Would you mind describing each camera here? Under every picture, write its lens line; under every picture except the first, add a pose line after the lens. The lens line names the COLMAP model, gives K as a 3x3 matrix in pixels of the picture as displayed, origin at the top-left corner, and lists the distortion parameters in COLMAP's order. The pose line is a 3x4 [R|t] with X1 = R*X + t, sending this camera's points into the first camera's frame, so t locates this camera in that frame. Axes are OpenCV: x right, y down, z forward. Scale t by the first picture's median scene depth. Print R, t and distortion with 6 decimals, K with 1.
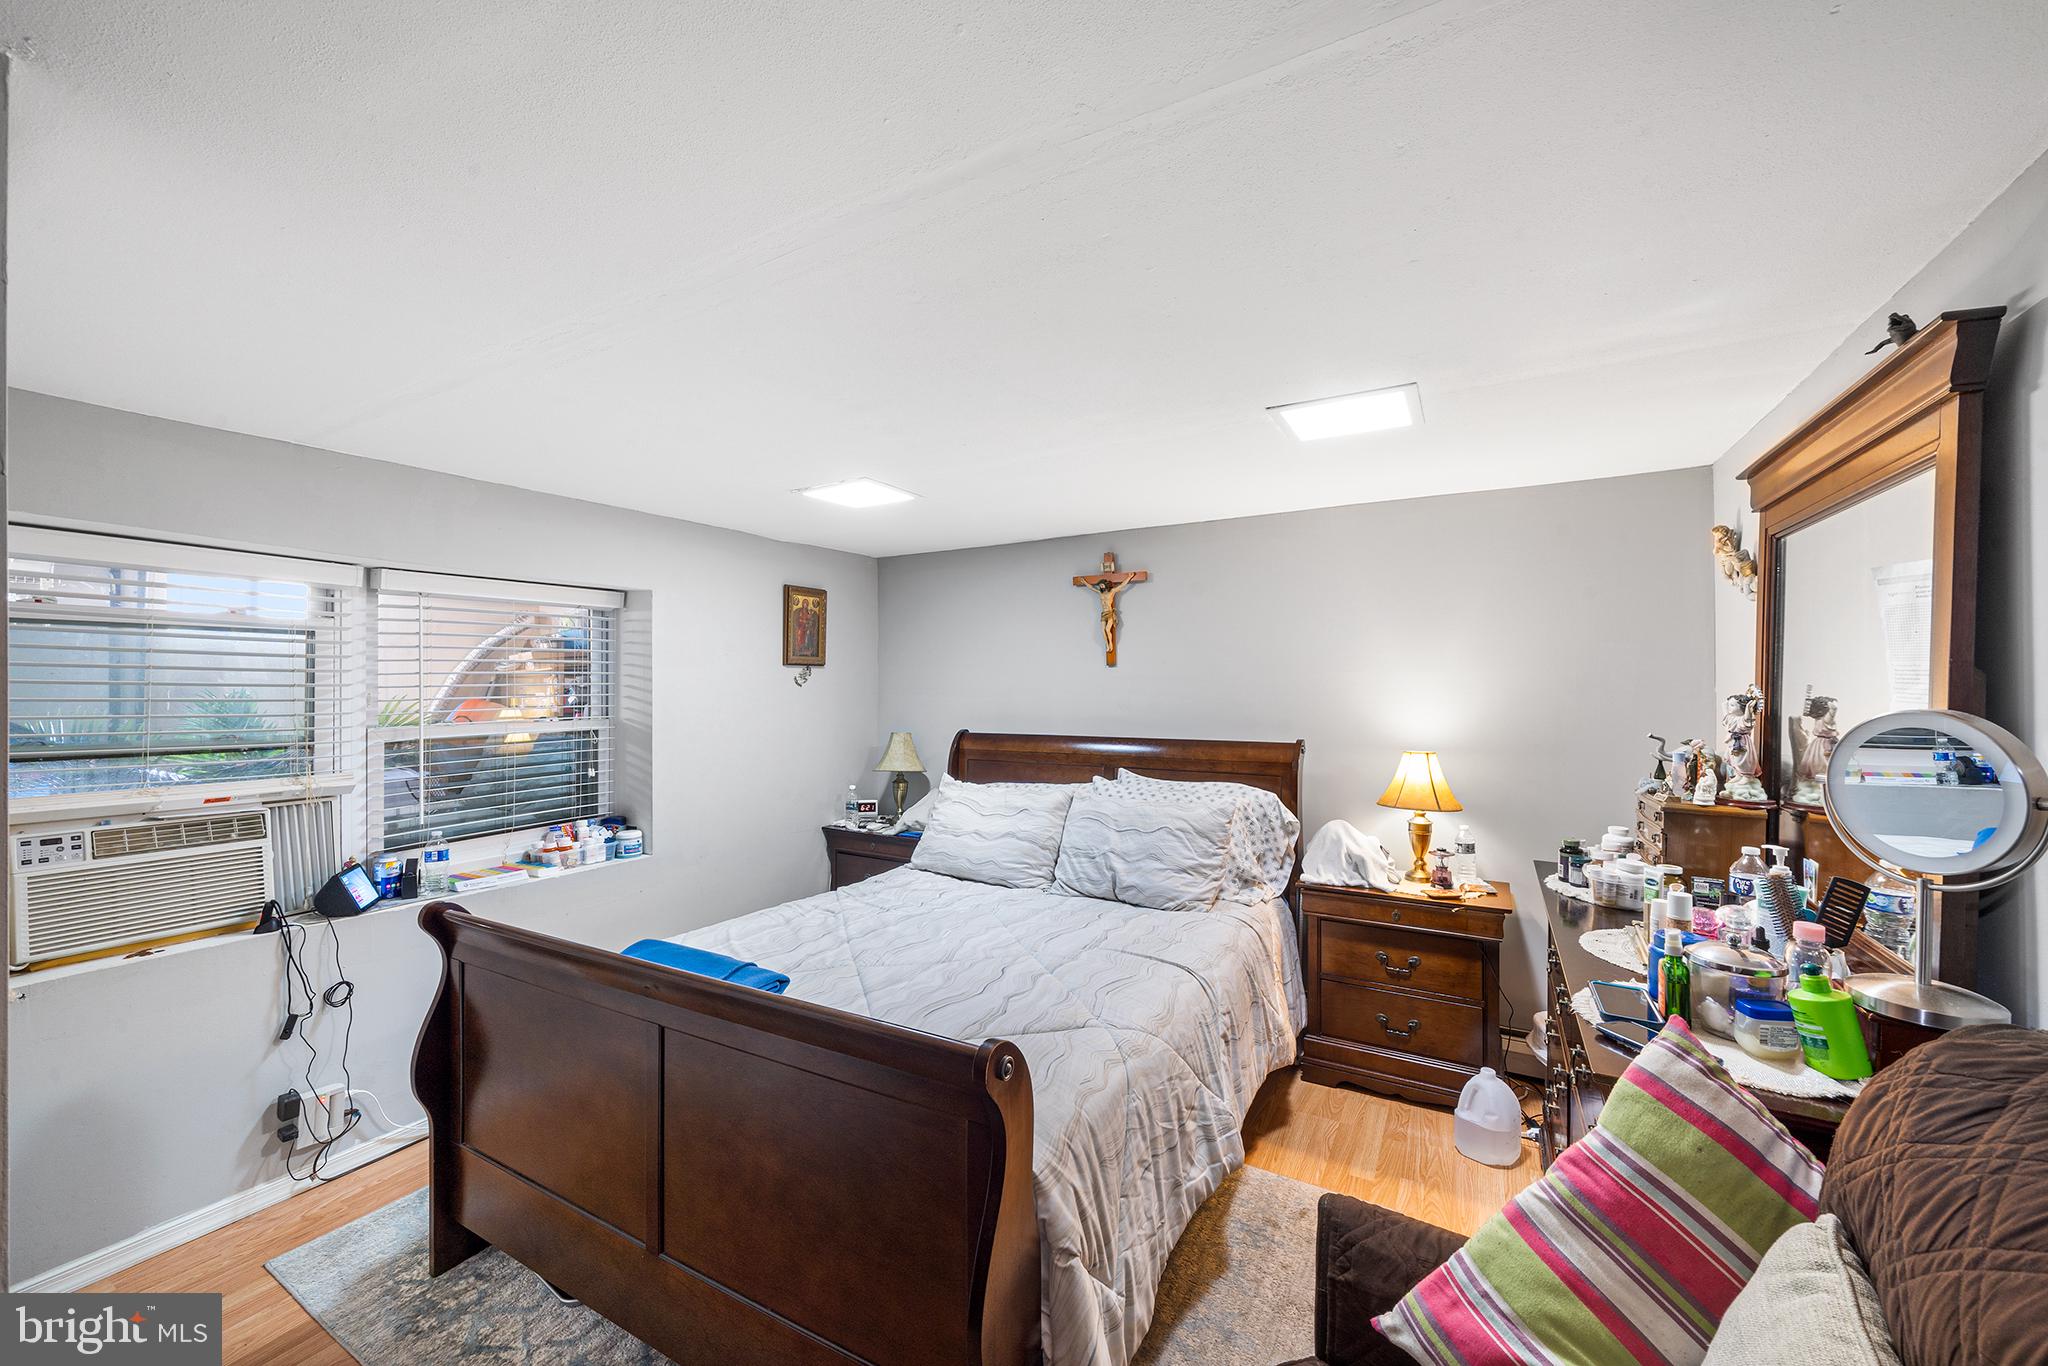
lens RADIAL K [[788.7, 0, 1024.8], [0, 788.7, 684.4], [0, 0, 1]] dist [-0.006638, -0.000096]
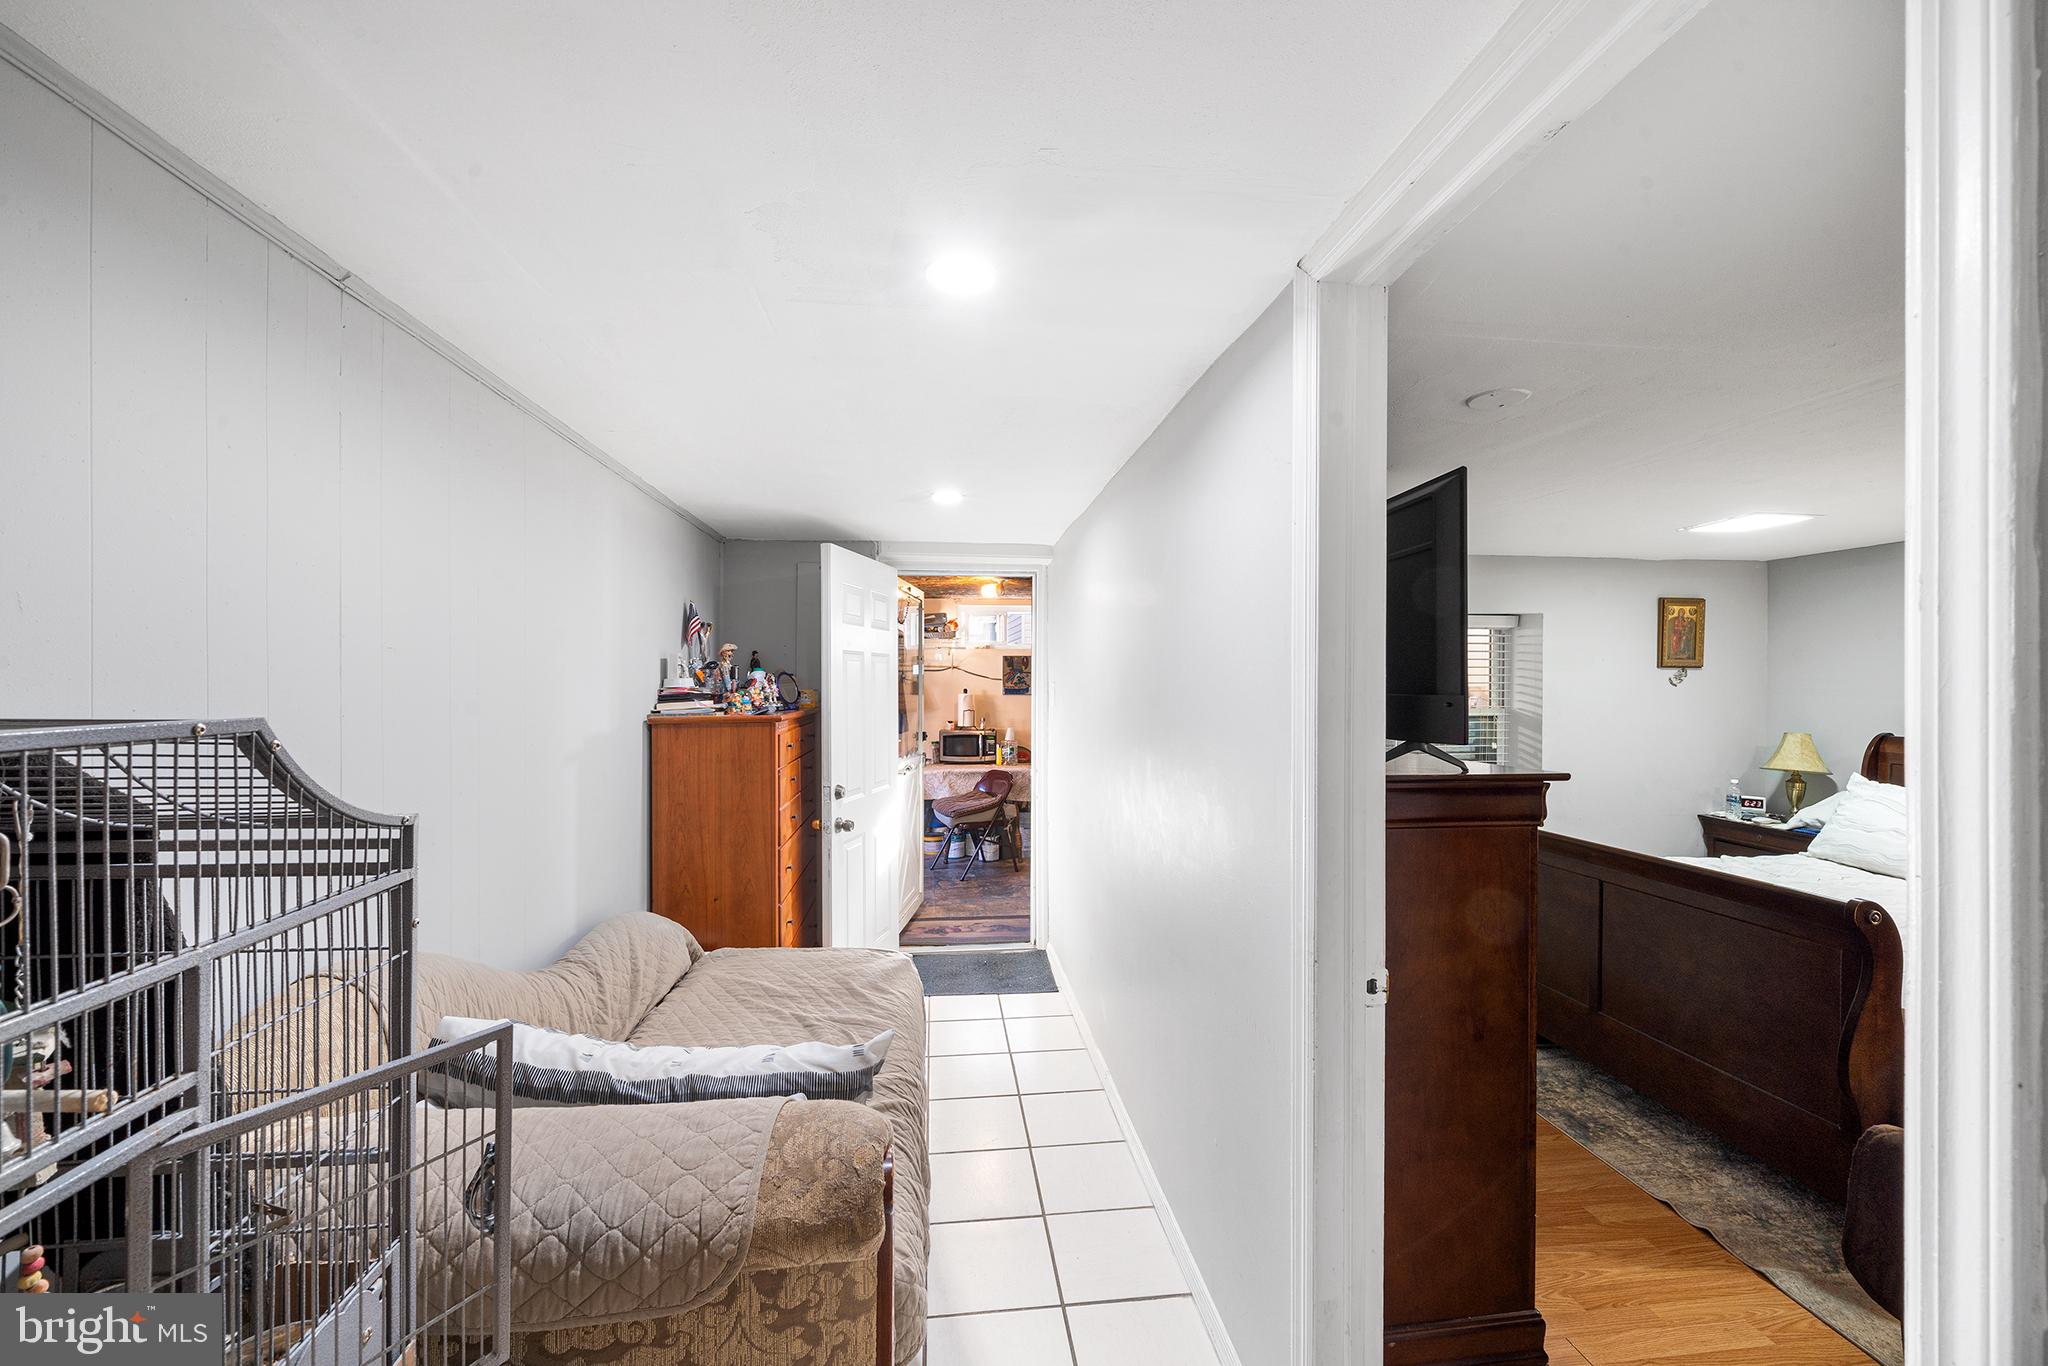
lens RADIAL K [[788.7, 0, 1025.2], [0, 788.7, 681.0], [0, 0, 1]] dist [-0.006638, -0.000096]
pose [[0.589533, 0.006399, -0.807719, 0.075244], [-0.006013, 0.999976, 0.003534, -0.003311], [0.807722, 0.002773, 0.589557, -0.420305]]
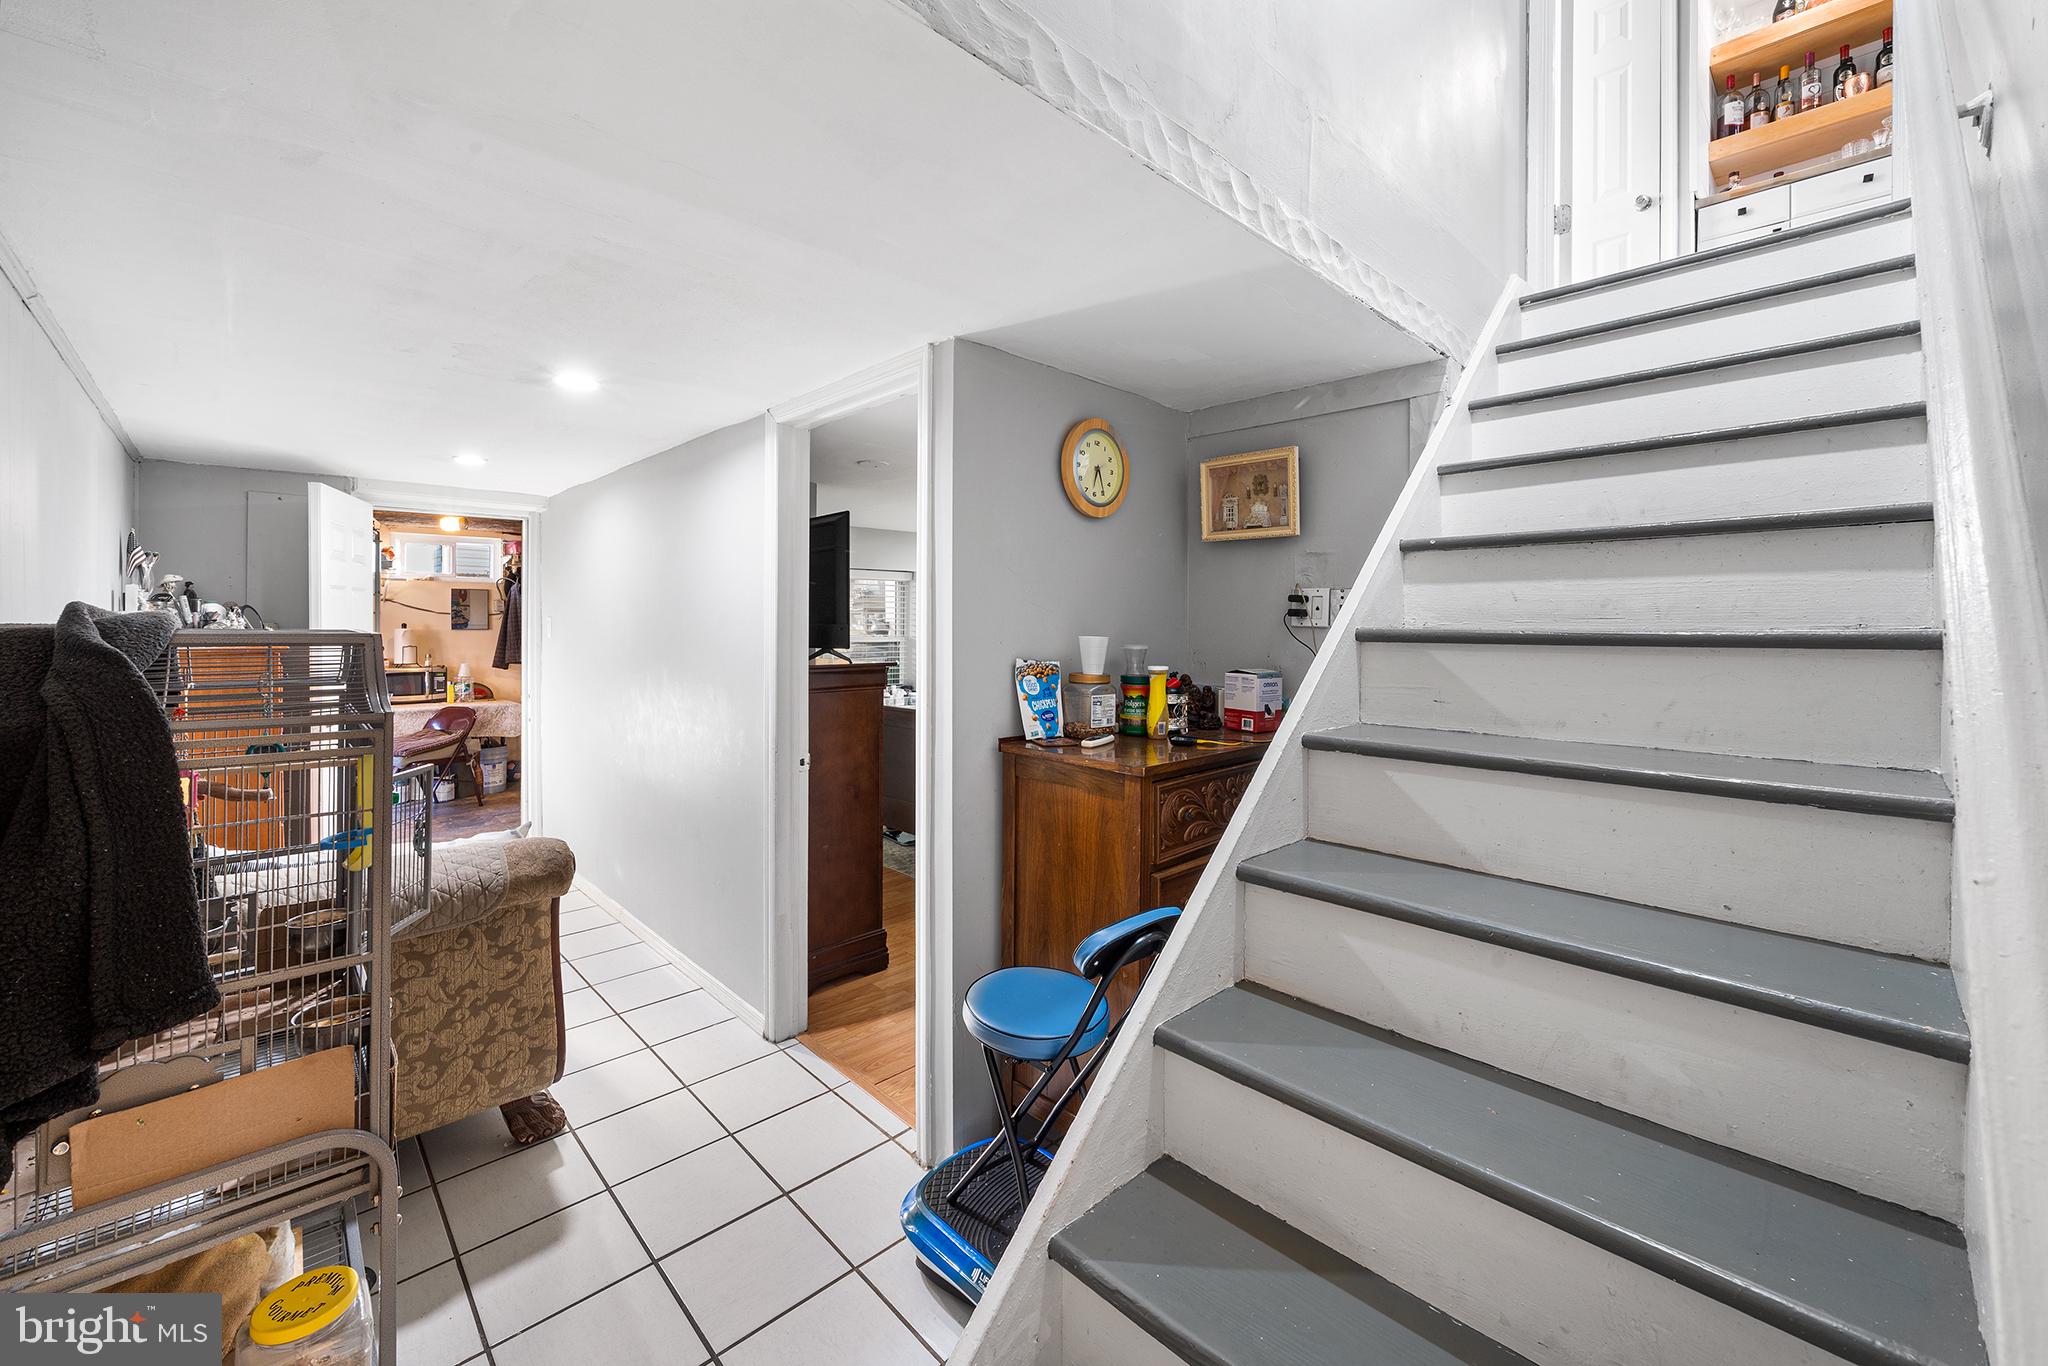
lens RADIAL K [[788.7, 0, 1022.0], [0, 788.7, 623.9], [0, 0, 1]] dist [-0.006638, -0.000096]
pose [[0.960272, 0.013638, -0.278734, 0.266701], [-0.012371, 0.999904, 0.006304, -0.003632], [0.278793, -0.002605, 0.960348, -0.710664]]
